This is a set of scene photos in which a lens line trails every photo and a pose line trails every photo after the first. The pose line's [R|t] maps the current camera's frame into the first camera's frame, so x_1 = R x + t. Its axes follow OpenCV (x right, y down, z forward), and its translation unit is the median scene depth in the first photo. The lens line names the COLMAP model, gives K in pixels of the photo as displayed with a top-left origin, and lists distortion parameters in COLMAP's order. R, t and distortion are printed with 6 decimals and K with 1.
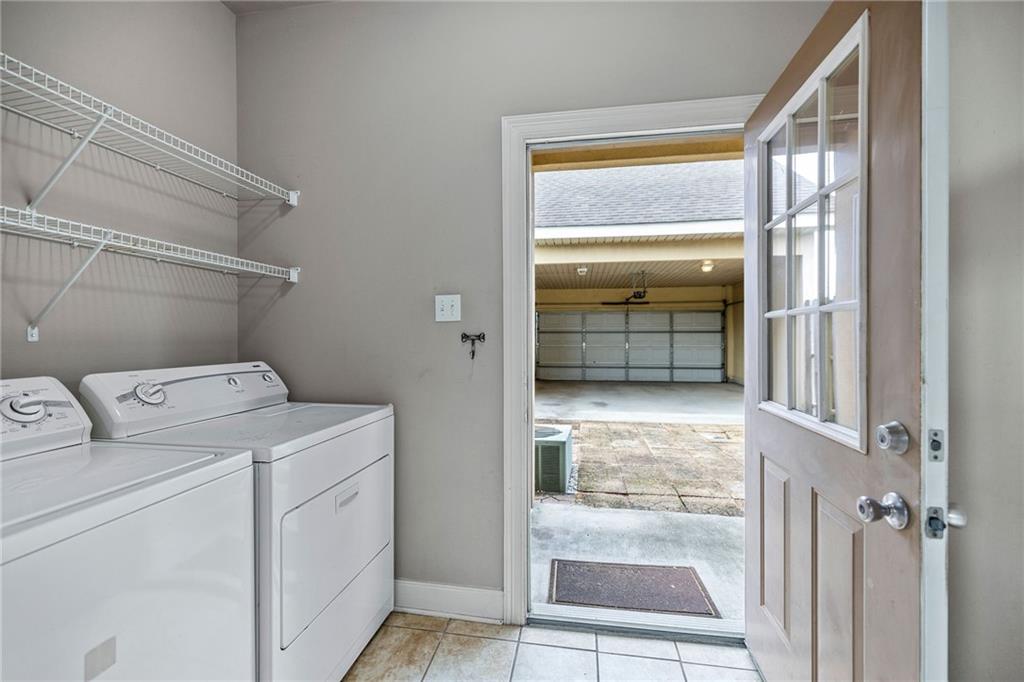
lens RADIAL K [[442.8, 0, 507.7], [0, 442.8, 337.2], [0, 0, 1]] dist [-0.000634, 0.000003]
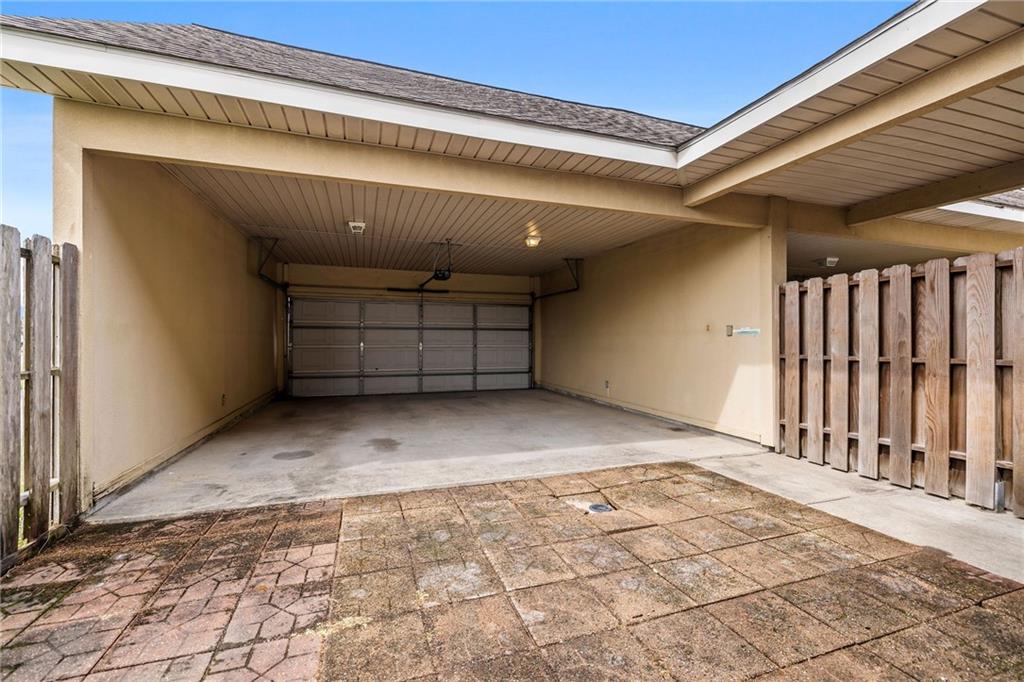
lens RADIAL K [[442.8, 0, 511.9], [0, 442.8, 336.0], [0, 0, 1]] dist [-0.000634, 0.000003]
pose [[0.883338, 0.007540, 0.468676, 0.051309], [-0.005678, 0.999969, -0.005387, 0.004788], [-0.468702, 0.002097, 0.883354, 0.255870]]
